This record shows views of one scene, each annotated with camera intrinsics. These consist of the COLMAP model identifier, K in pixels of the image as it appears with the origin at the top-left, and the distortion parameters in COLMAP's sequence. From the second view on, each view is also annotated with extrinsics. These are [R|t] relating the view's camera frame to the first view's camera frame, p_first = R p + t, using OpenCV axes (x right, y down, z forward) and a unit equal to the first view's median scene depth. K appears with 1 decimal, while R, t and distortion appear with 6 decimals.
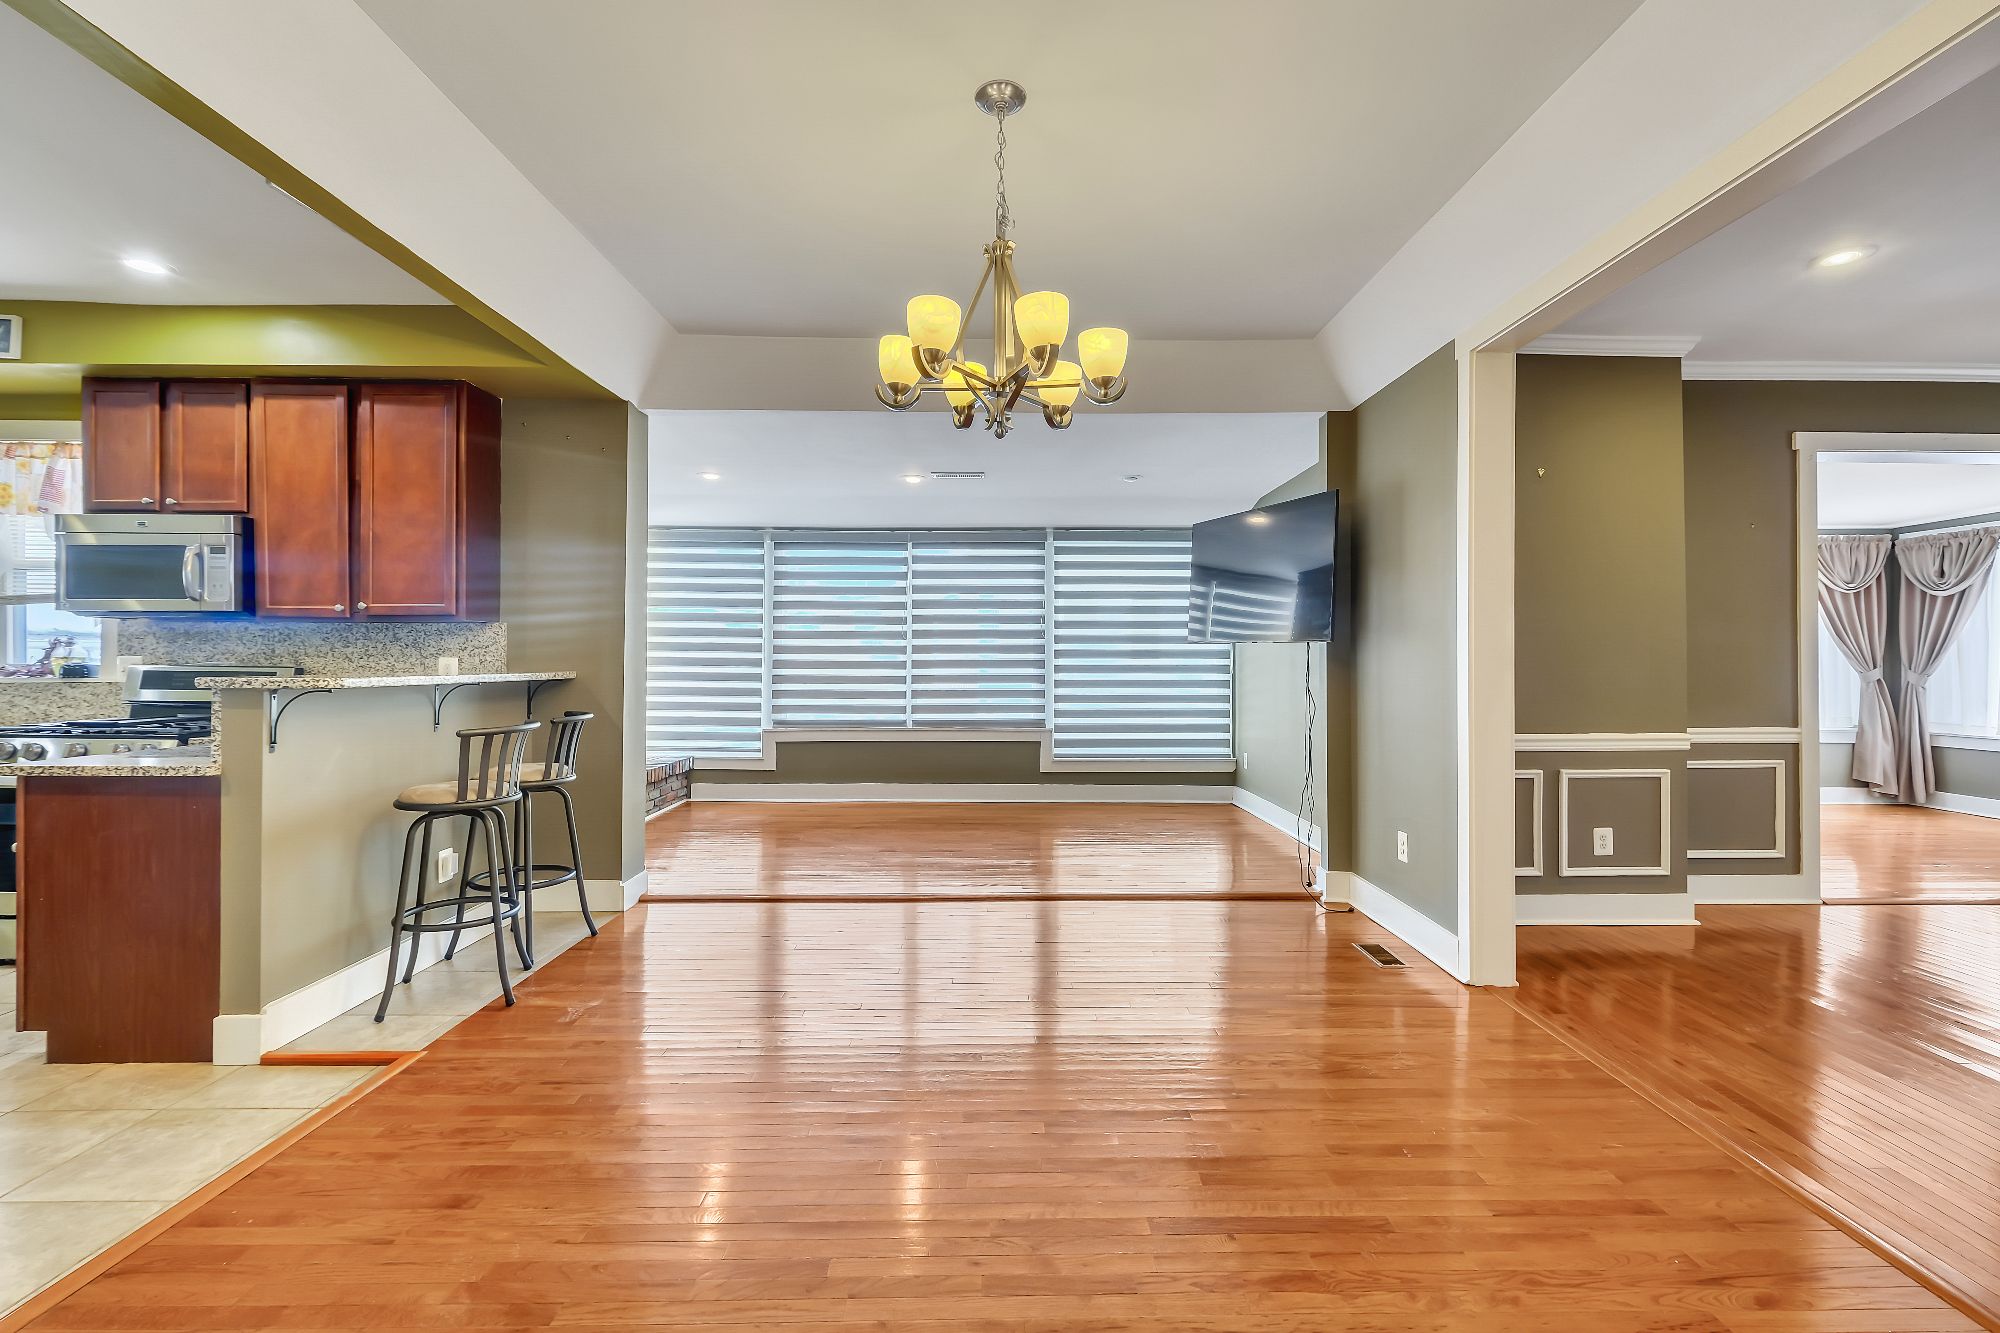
lens RADIAL K [[880.2, 0, 1012.4], [0, 880.2, 658.0], [0, 0, 1]] dist [-0.002159, 0.000105]
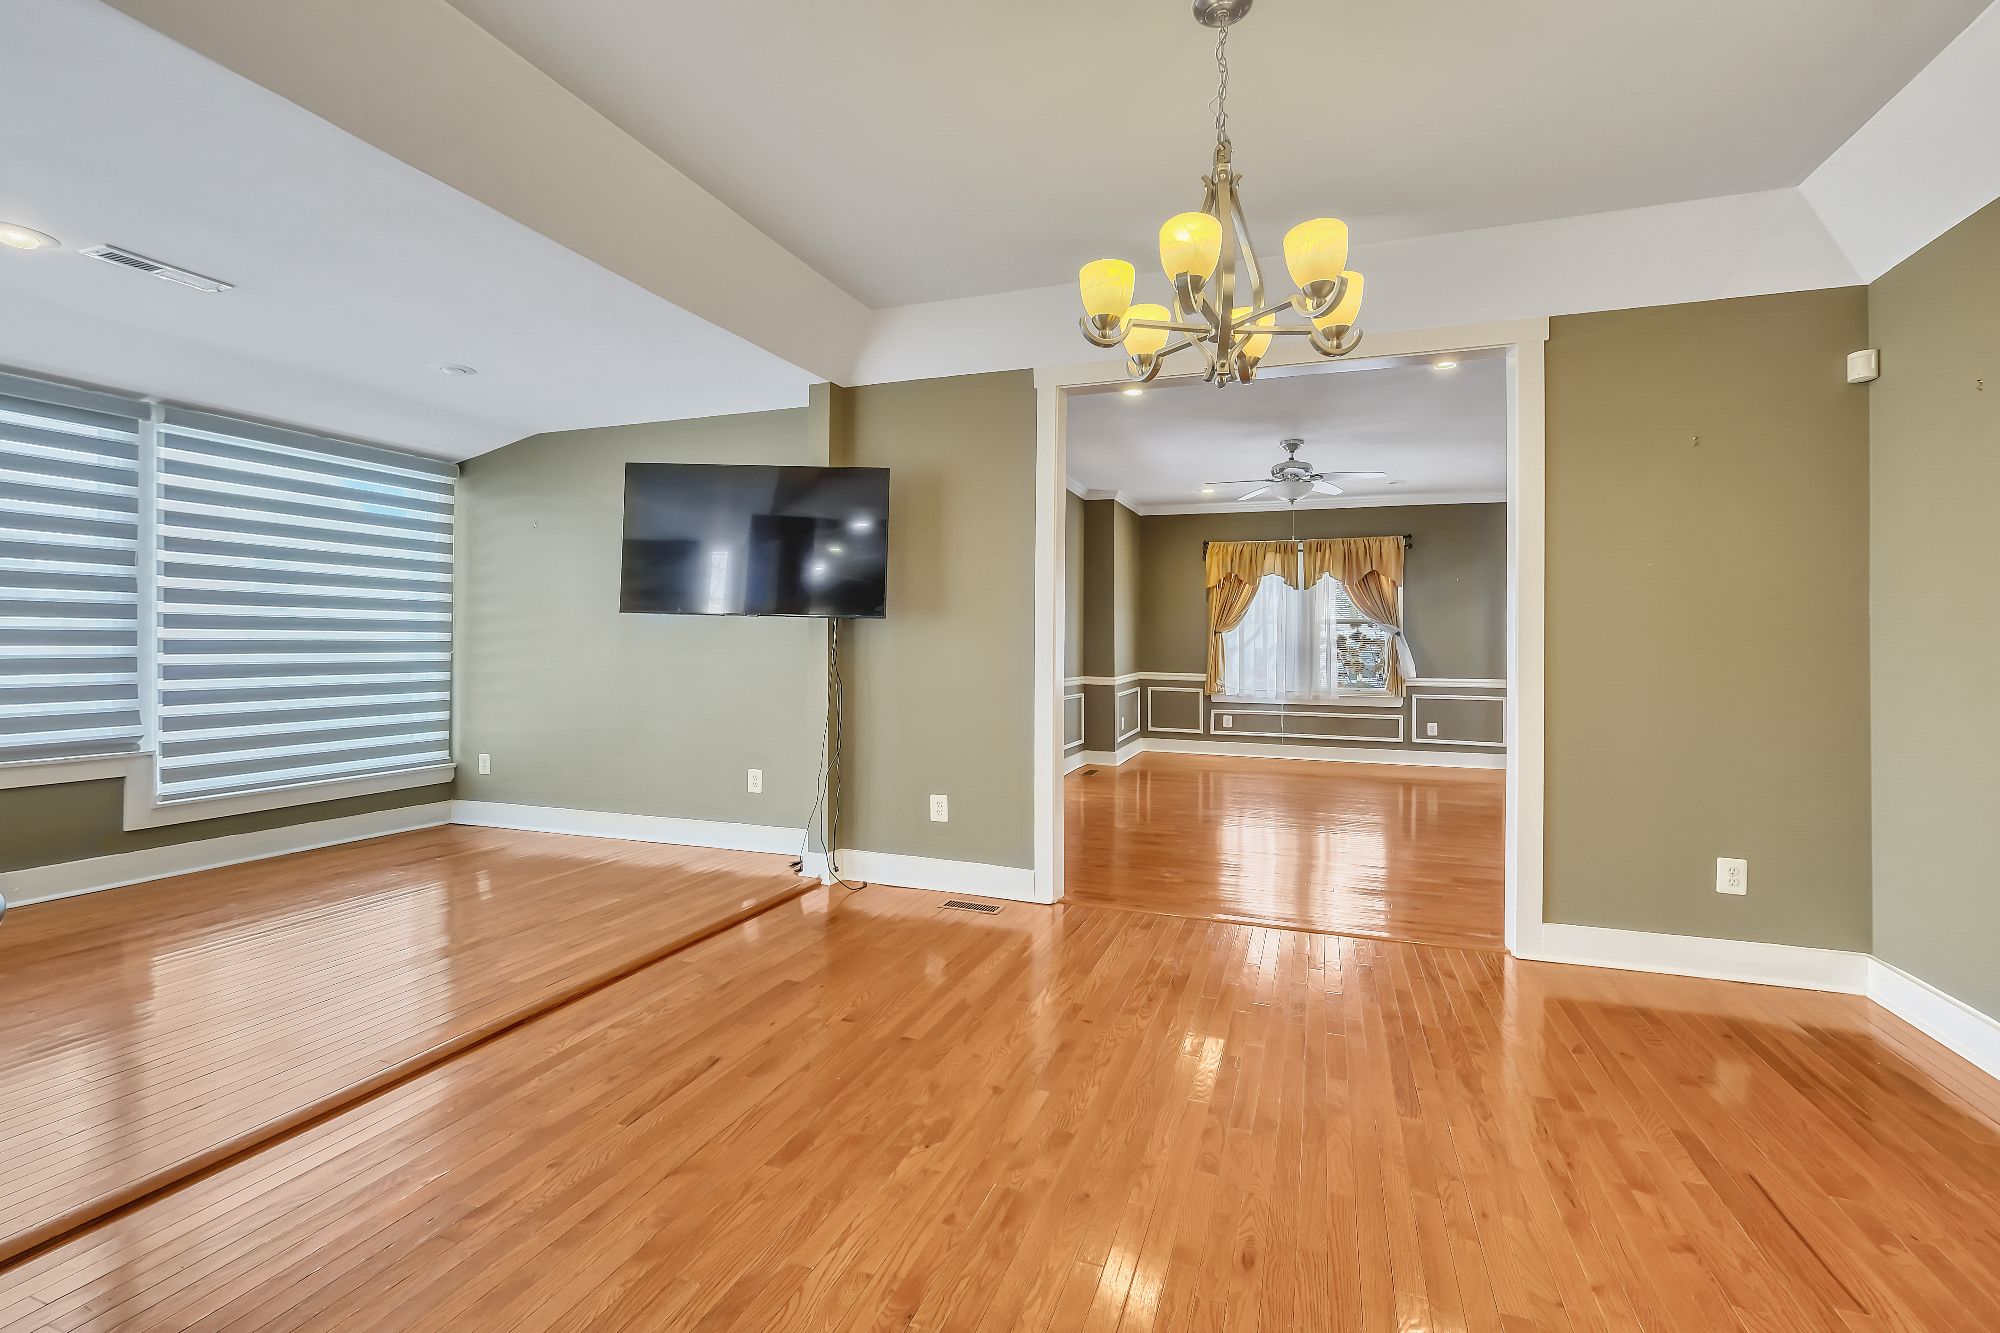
lens RADIAL K [[888.1, 0, 1011.2], [0, 888.1, 636.8], [0, 0, 1]] dist [-0.001275, 0.000013]
pose [[0.353553, 0.008815, 0.935373, -0.492329], [-0.010550, 0.999930, -0.005436, 0.005964], [-0.935355, -0.007946, 0.353621, 0.463356]]
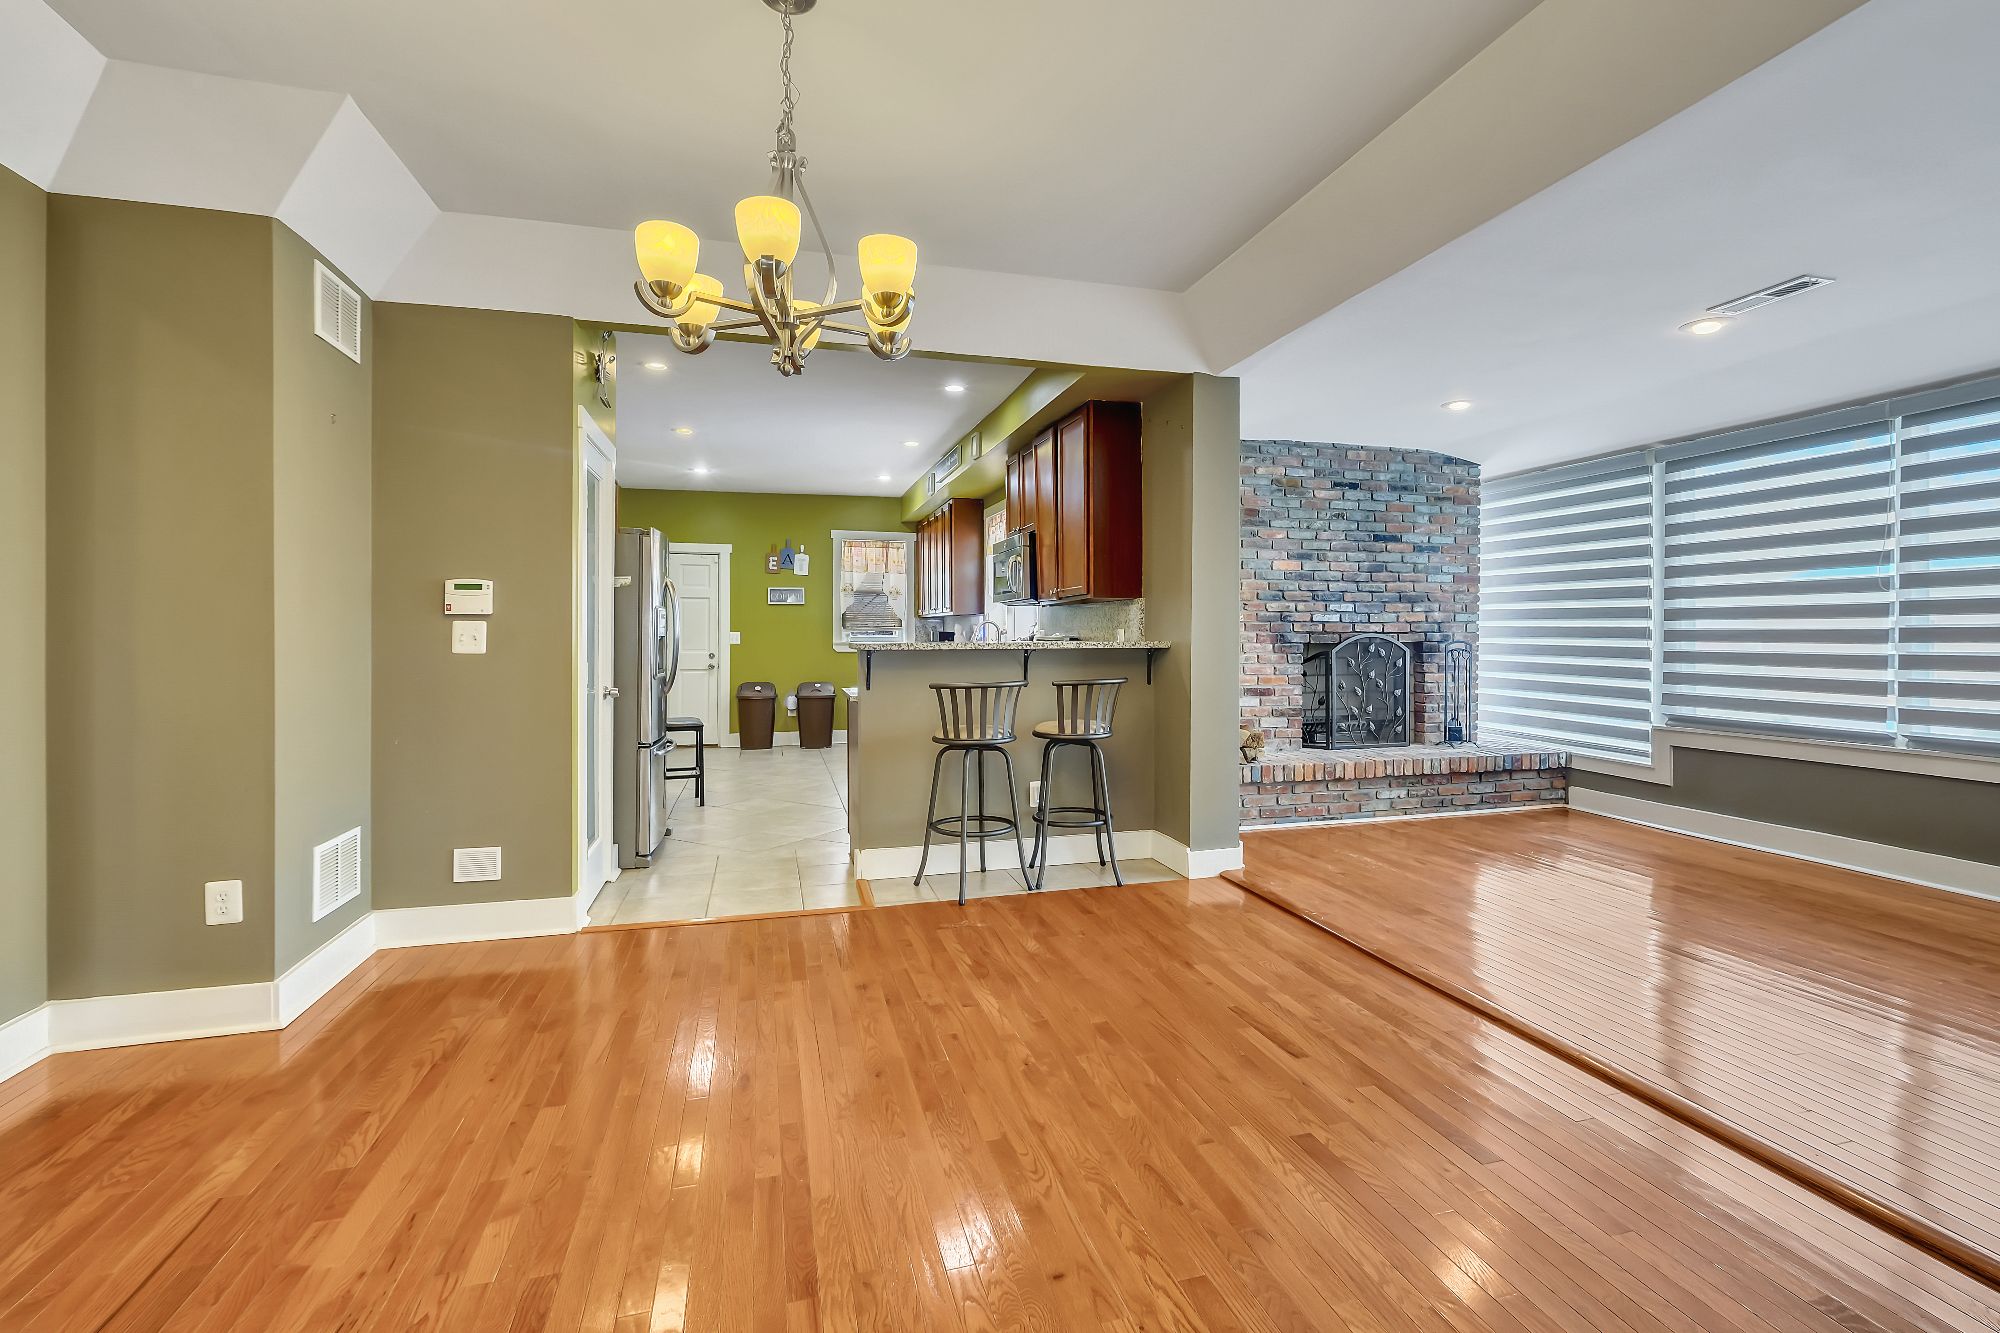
lens RADIAL K [[898.3, 0, 1025.8], [0, 898.3, 631.4], [0, 0, 1]] dist [-0.001376, 0.000087]
pose [[0.262726, -0.005466, -0.964855, 0.479610], [0.004359, 0.999980, -0.004478, 0.008103], [0.964861, -0.003030, 0.262745, 0.523802]]
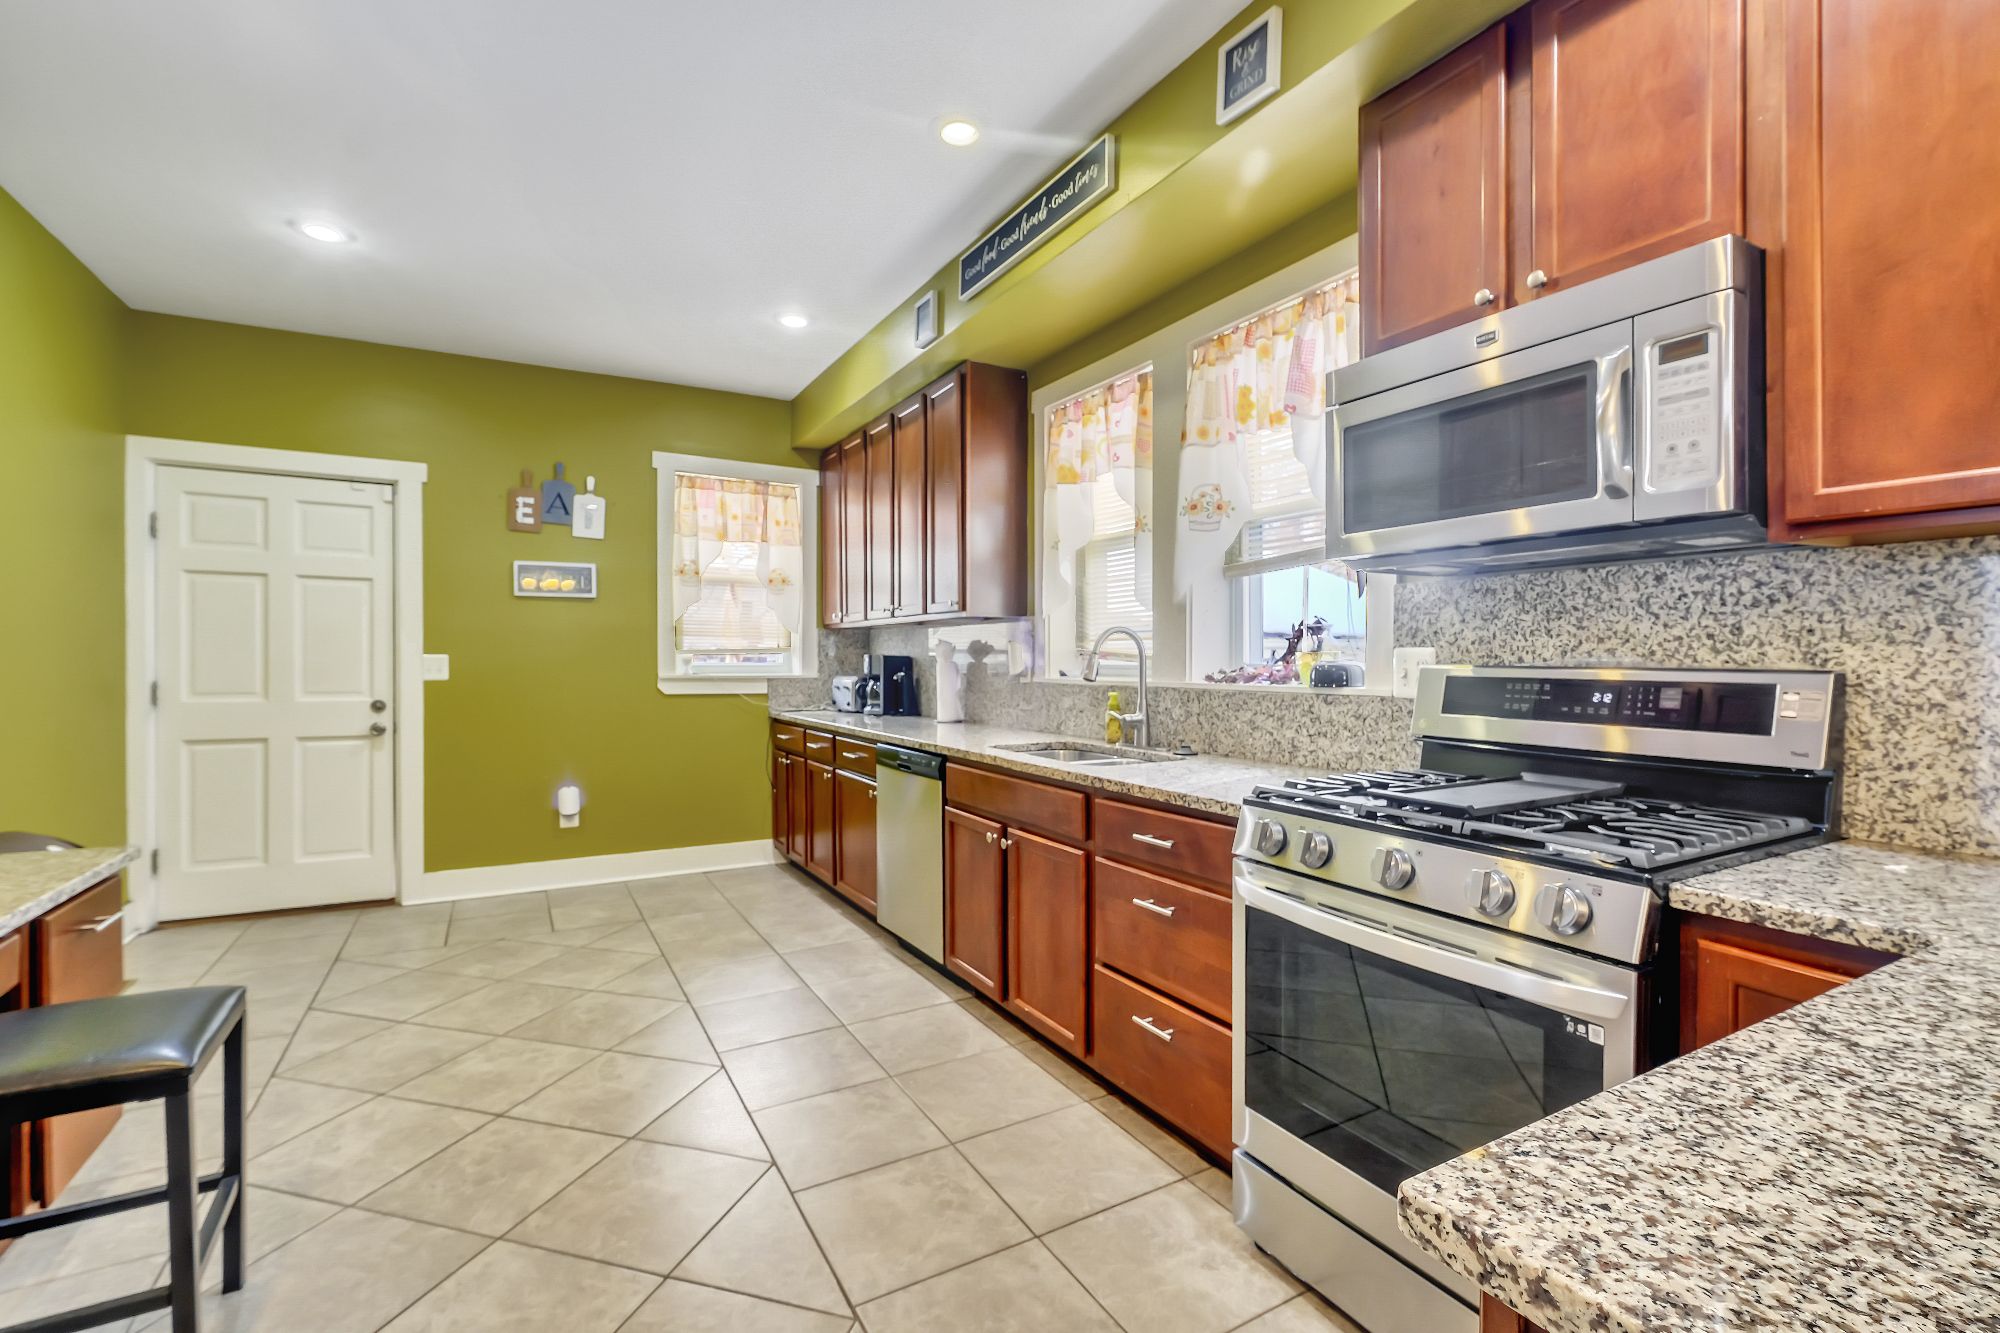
lens RADIAL K [[885.5, 0, 1022.3], [0, 885.5, 667.3], [0, 0, 1]] dist [-0.013093, -0.000097]
pose [[0.495852, 0.005118, -0.868392, -0.618706], [0.001152, 0.999978, 0.006552, 0.005244], [0.868406, -0.004249, 0.495835, 0.498182]]
